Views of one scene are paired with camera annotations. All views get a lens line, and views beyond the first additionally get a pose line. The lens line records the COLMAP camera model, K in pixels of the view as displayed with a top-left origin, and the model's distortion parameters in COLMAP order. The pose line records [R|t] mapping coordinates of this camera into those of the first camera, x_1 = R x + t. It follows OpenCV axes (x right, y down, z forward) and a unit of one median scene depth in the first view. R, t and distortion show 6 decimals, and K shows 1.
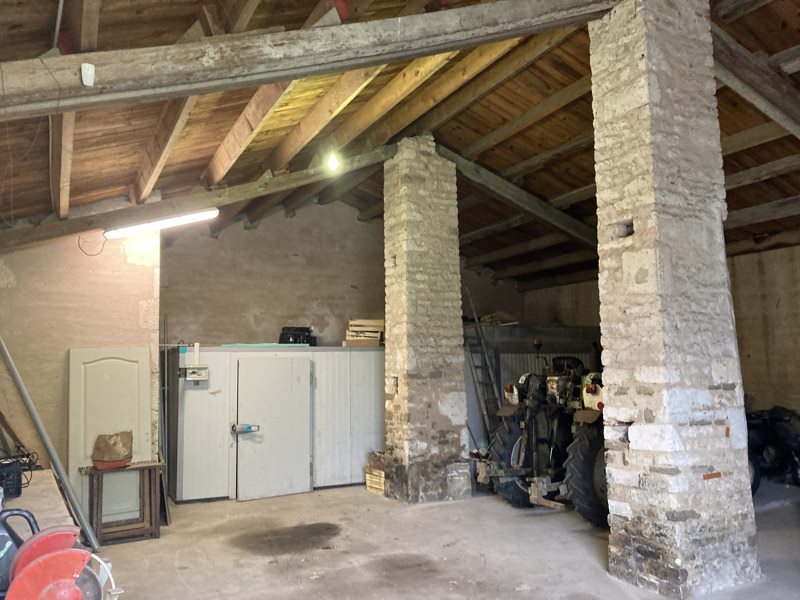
lens RADIAL K [[659.7, 0, 402.8], [0, 659.7, 304.7], [0, 0, 1]] dist [0.052370, -0.056914]
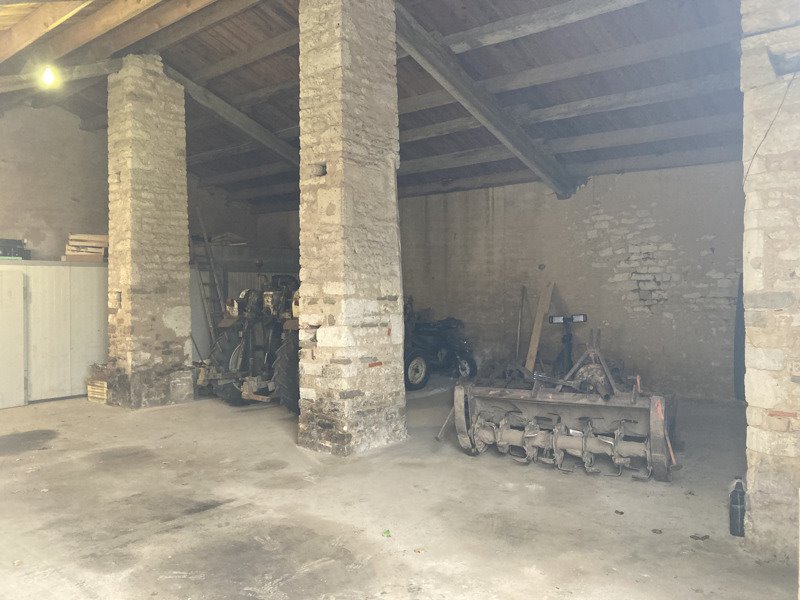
lens RADIAL K [[659.7, 0, 398.5], [0, 659.7, 293.0], [0, 0, 1]] dist [0.052370, -0.056914]
pose [[0.930519, 0.008983, 0.366133, 0.020851], [-0.045753, 0.994719, 0.091874, -0.005343], [-0.363374, -0.102242, 0.926016, -0.165403]]
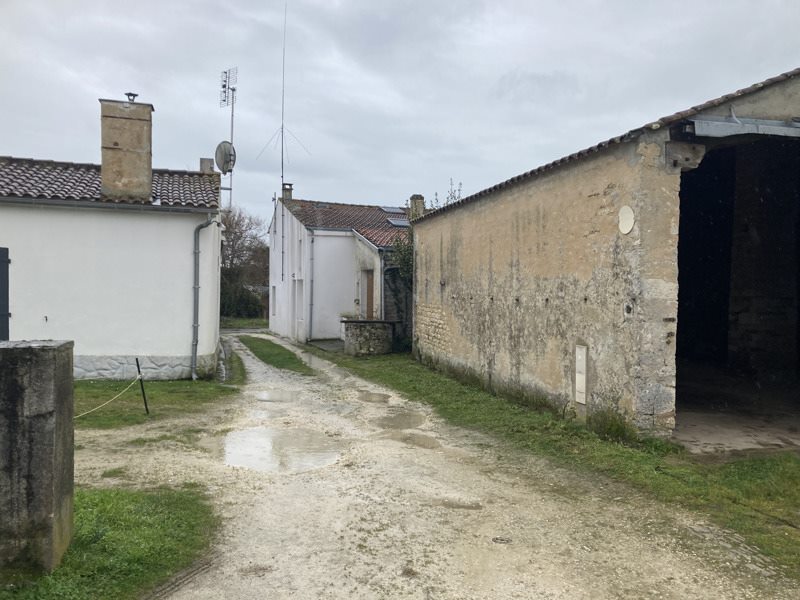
lens RADIAL K [[659.7, 0, 398.3], [0, 659.7, 307.0], [0, 0, 1]] dist [0.052370, -0.056914]
pose [[0.957982, 0.037849, -0.284319, -0.116725], [0.000439, 0.991061, 0.133410, -0.125671], [0.286827, -0.127929, 0.949402, -1.270741]]
